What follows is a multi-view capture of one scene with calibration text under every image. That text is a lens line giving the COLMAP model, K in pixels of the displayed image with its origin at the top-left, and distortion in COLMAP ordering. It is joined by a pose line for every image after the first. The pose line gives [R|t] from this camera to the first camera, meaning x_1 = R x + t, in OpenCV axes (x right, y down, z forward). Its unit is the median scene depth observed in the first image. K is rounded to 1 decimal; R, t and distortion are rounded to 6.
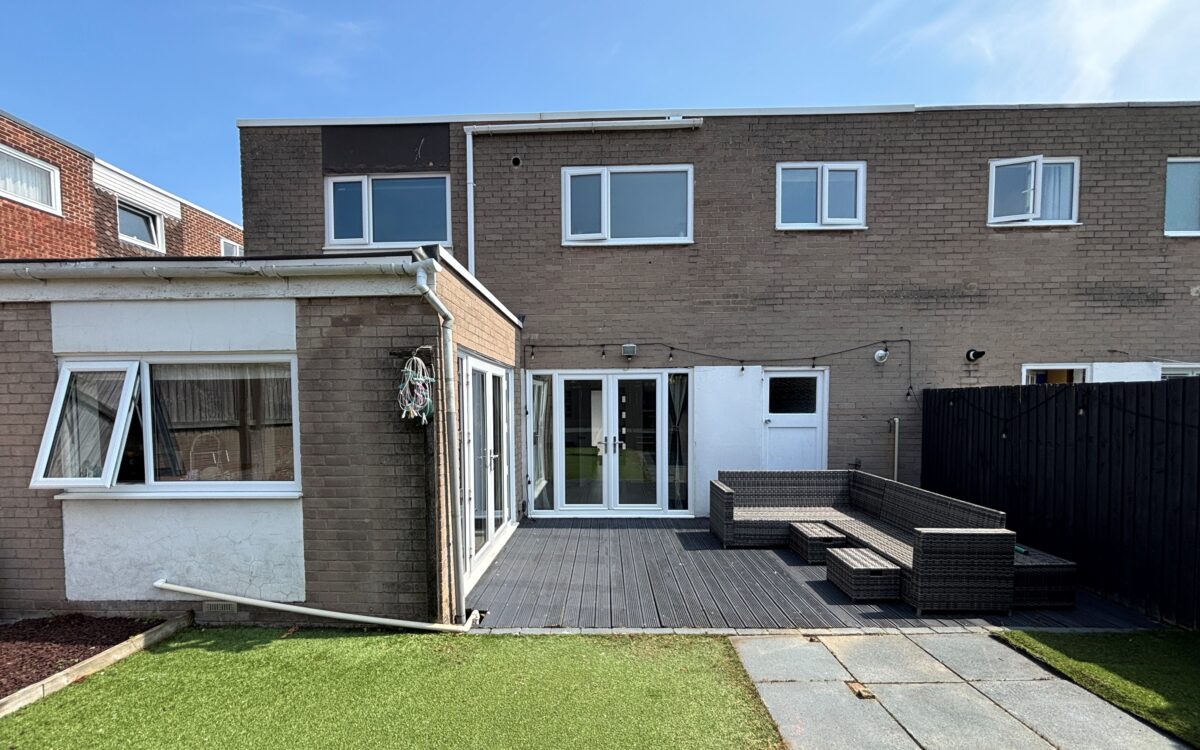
lens RADIAL K [[491.2, 0, 598.6], [0, 491.2, 424.2], [0, 0, 1]] dist [-0.002779, 0.000082]
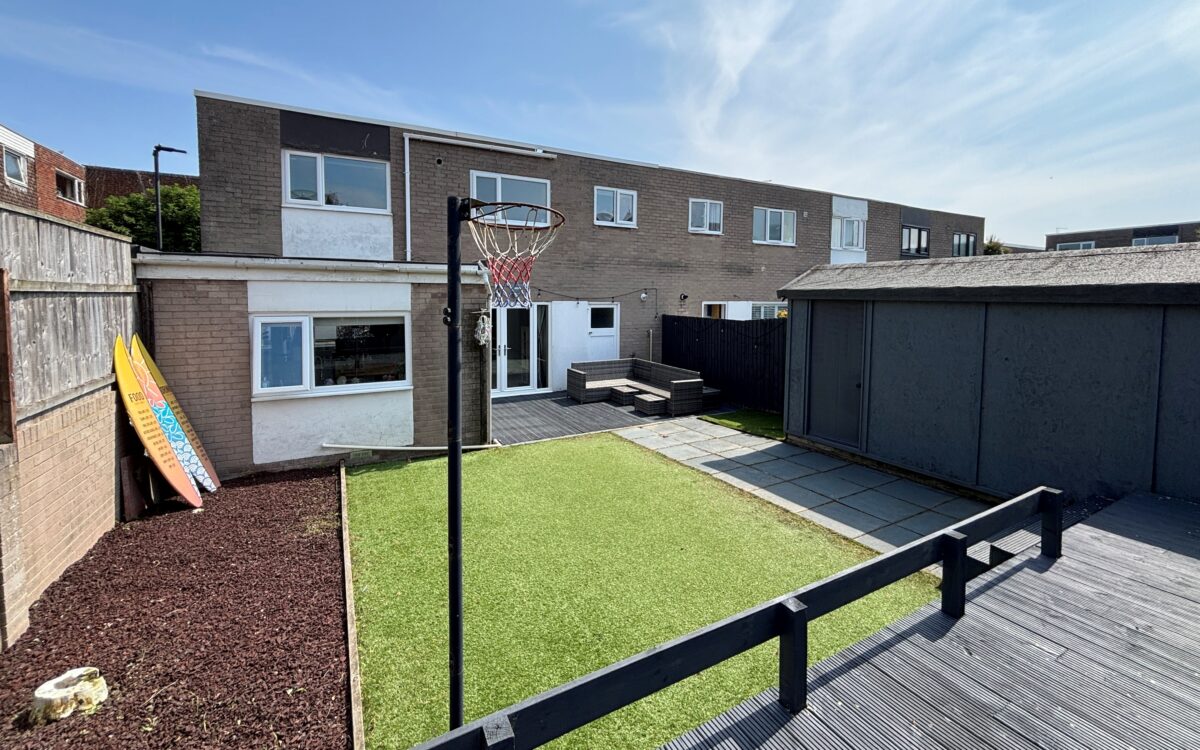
lens RADIAL K [[489.4, 0, 600.6], [0, 489.4, 325.2], [0, 0, 1]] dist [-0.000462, 0.000006]
pose [[0.867435, -0.016094, 0.497290, -0.498026], [0.008563, 0.999812, 0.017421, -0.065146], [-0.497476, -0.010854, 0.867410, -0.536244]]
